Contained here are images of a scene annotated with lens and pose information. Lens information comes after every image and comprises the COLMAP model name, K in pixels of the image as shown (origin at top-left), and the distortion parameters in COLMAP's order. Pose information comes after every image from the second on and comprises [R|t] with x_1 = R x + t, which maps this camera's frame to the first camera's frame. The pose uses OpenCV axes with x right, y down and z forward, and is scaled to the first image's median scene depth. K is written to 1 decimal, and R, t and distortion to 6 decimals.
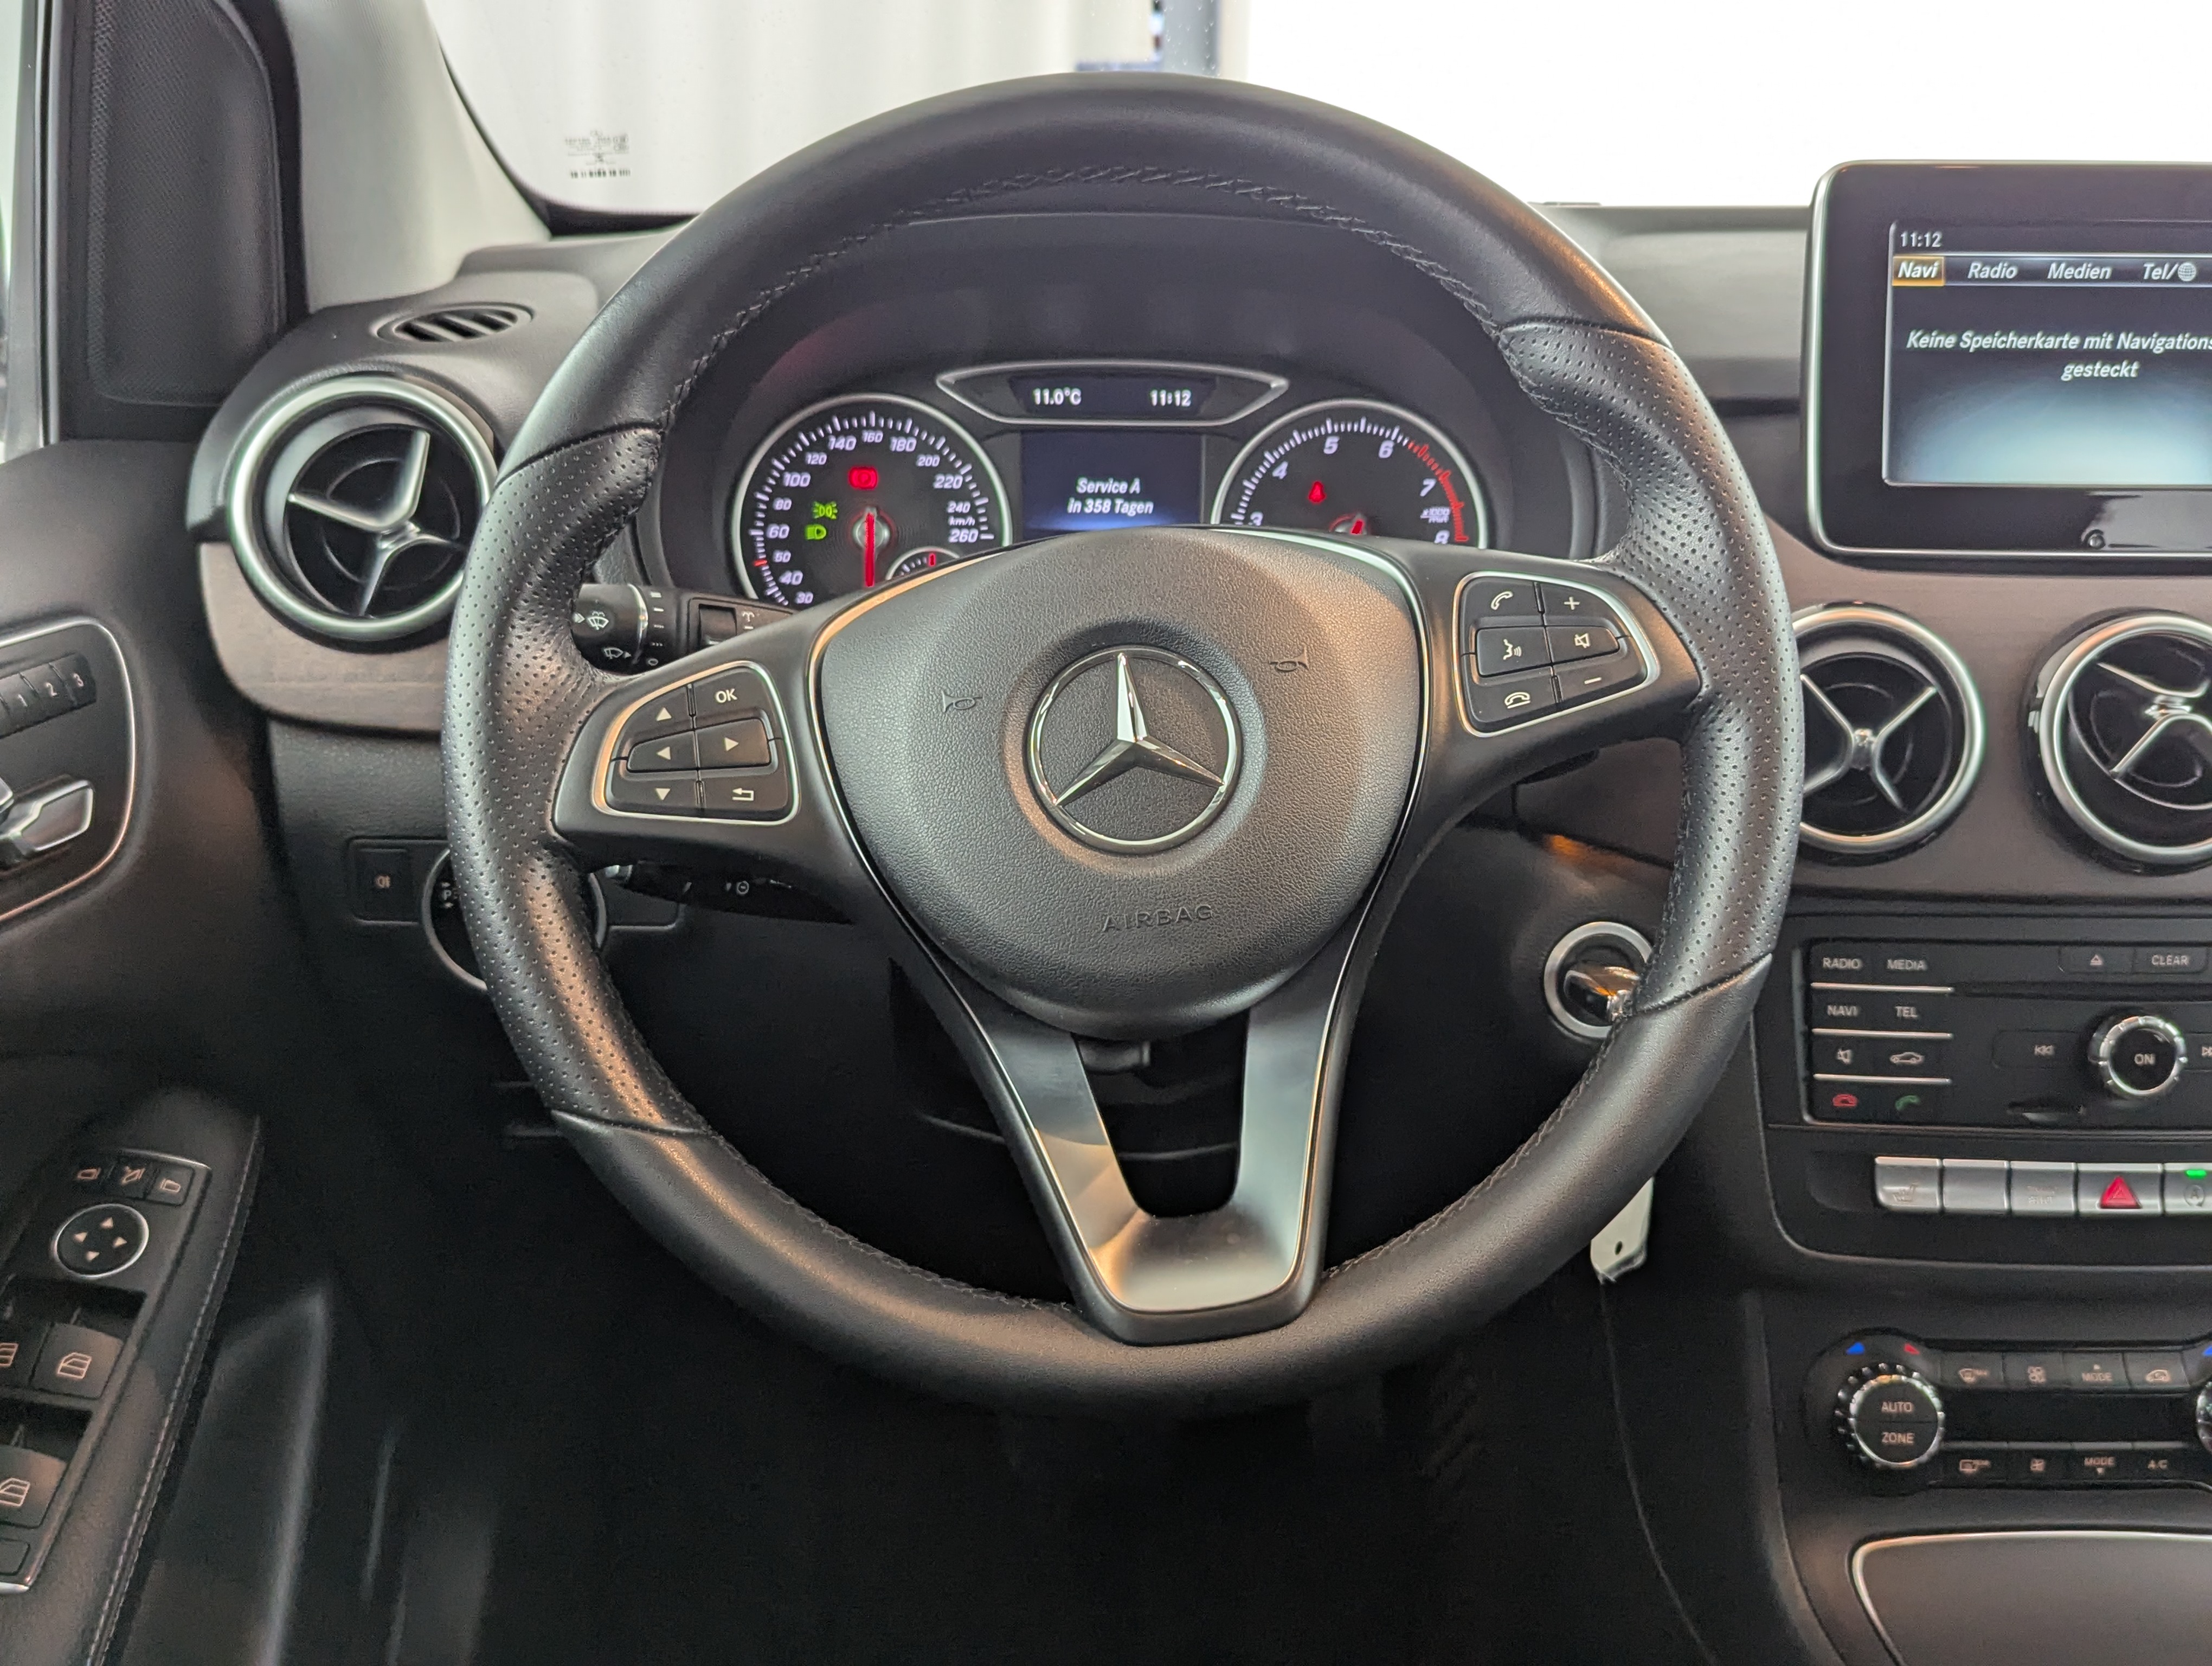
lens RADIAL K [[2183.7, 0, 1096.8], [0, 2183.7, 792.8], [0, 0, 1]] dist [0.035472, 0.000000]
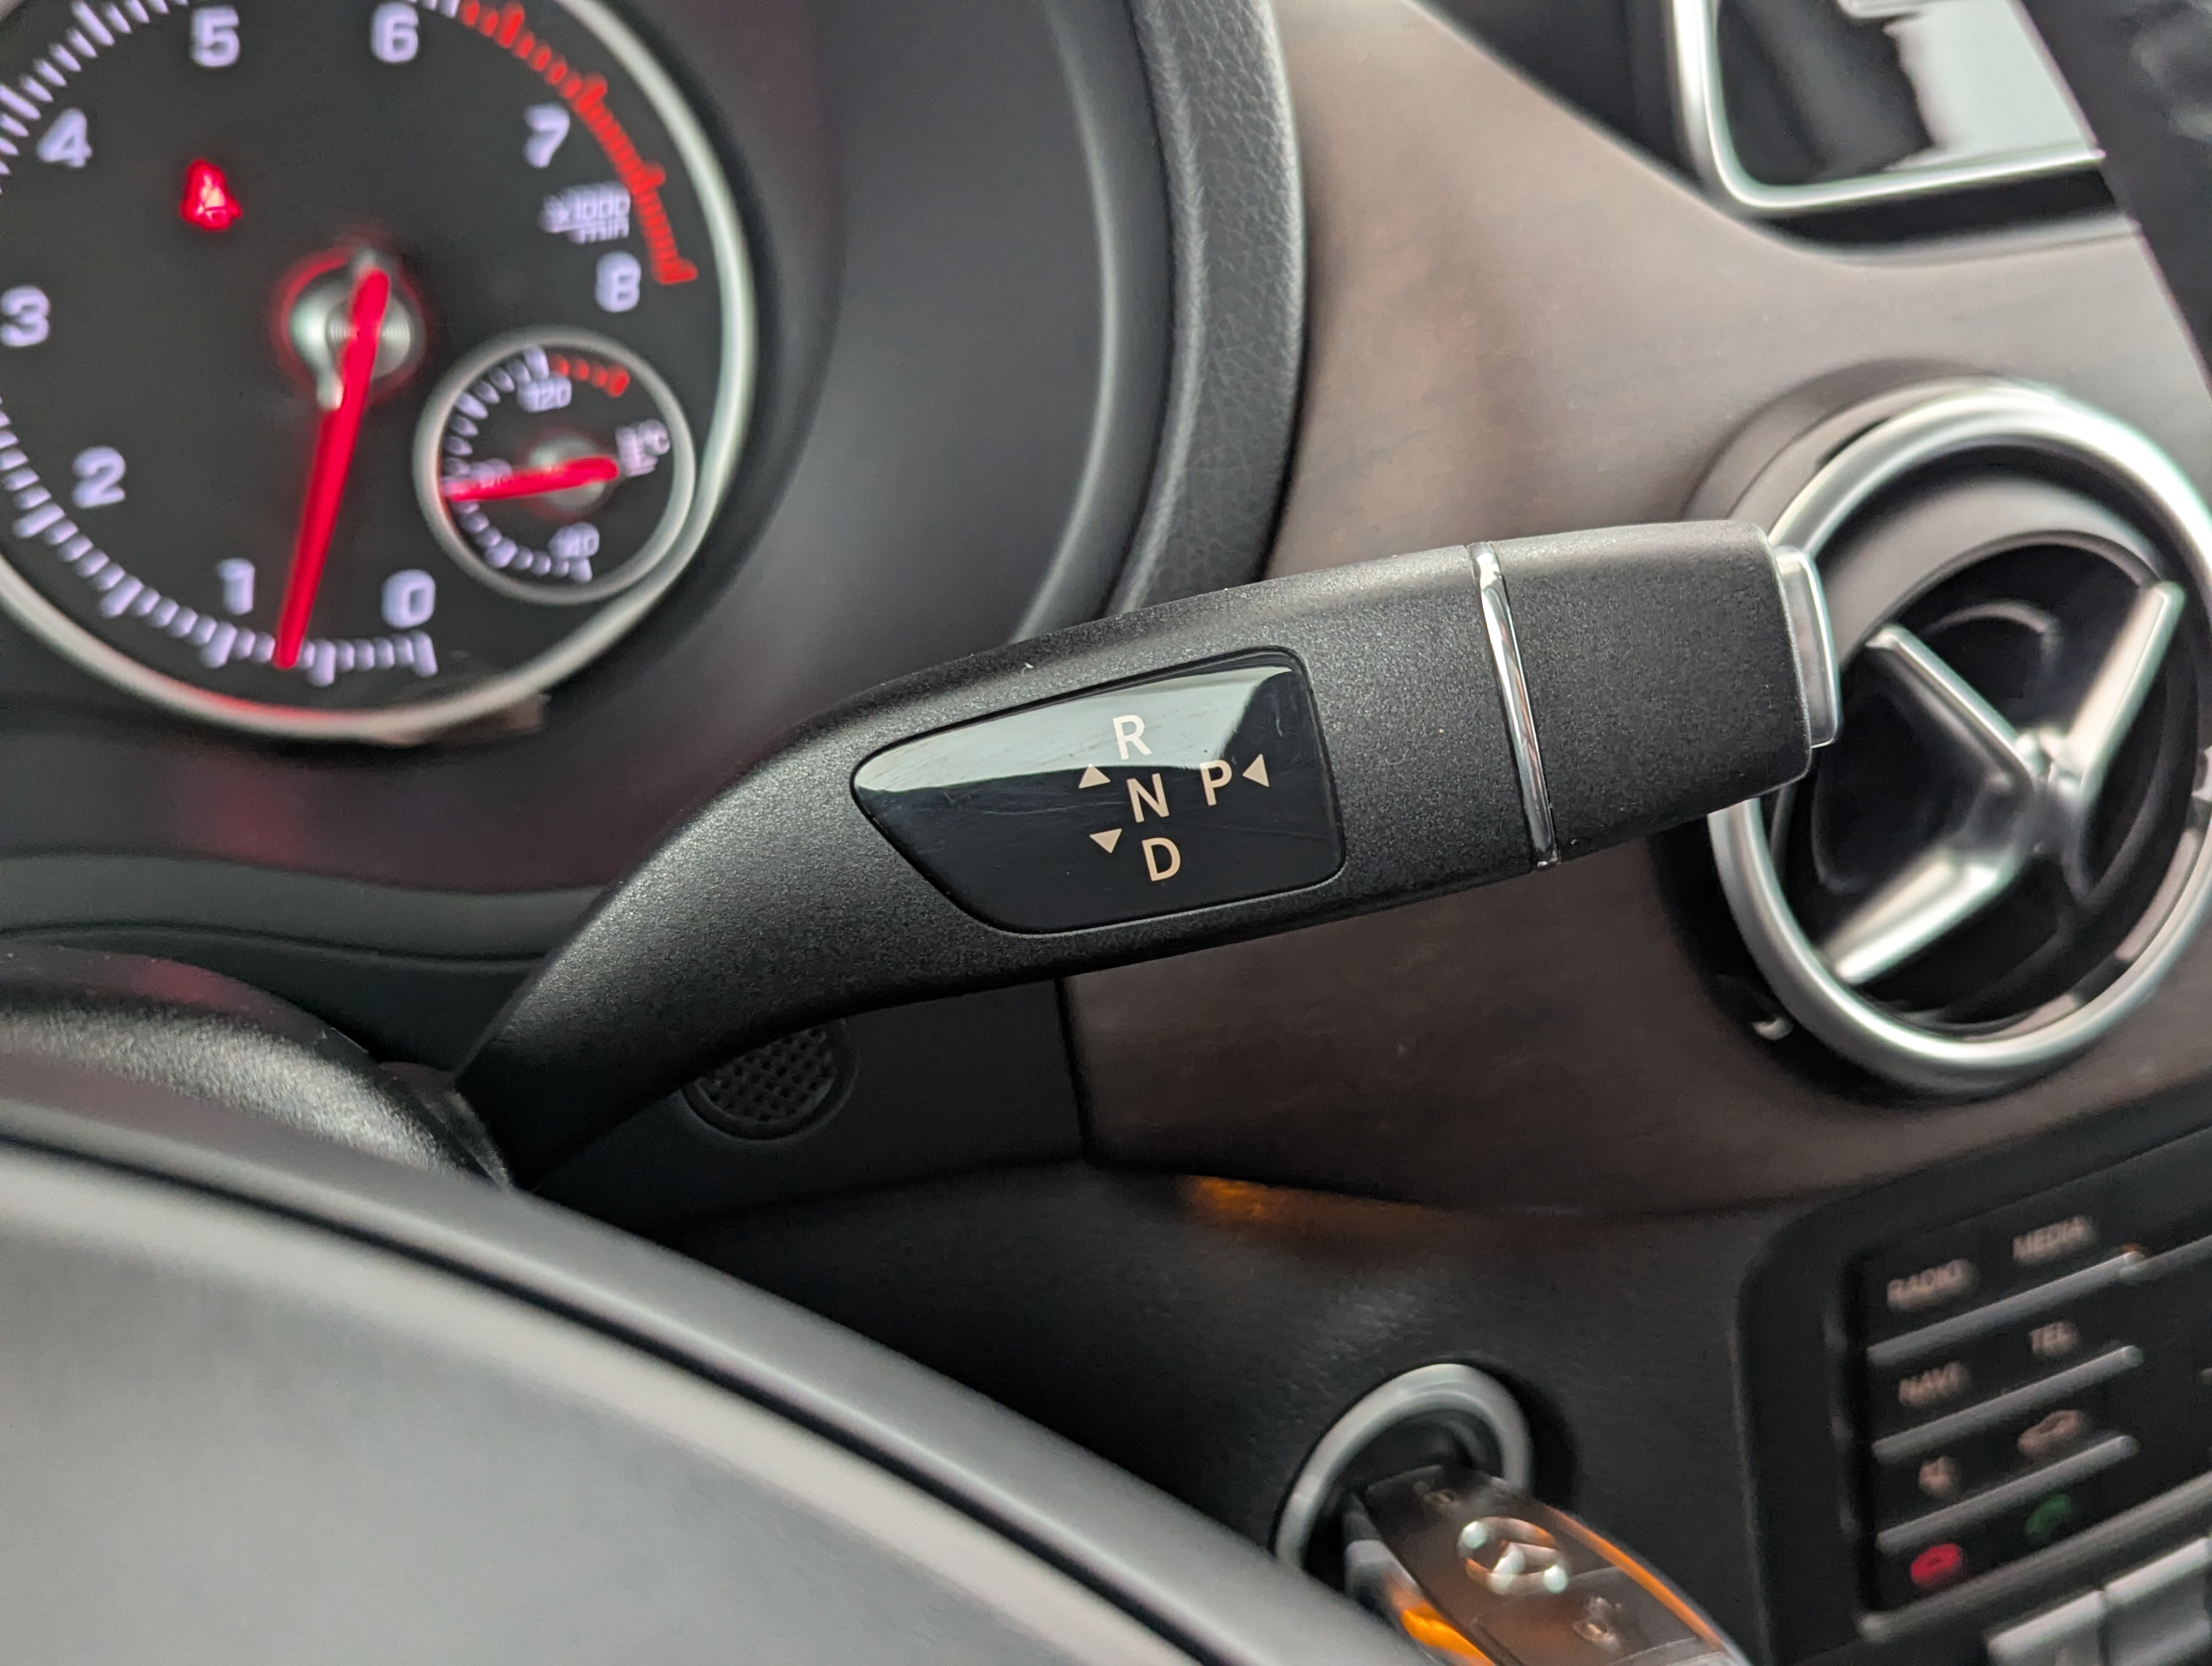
lens RADIAL K [[2183.7, 0, 1097.9], [0, 2183.7, 814.4], [0, 0, 1]] dist [0.035472, 0.000000]
pose [[0.885979, -0.257200, 0.385861, 0.077077], [0.163600, 0.951951, 0.258890, -0.128093], [-0.433907, -0.166244, 0.885487, 0.725439]]
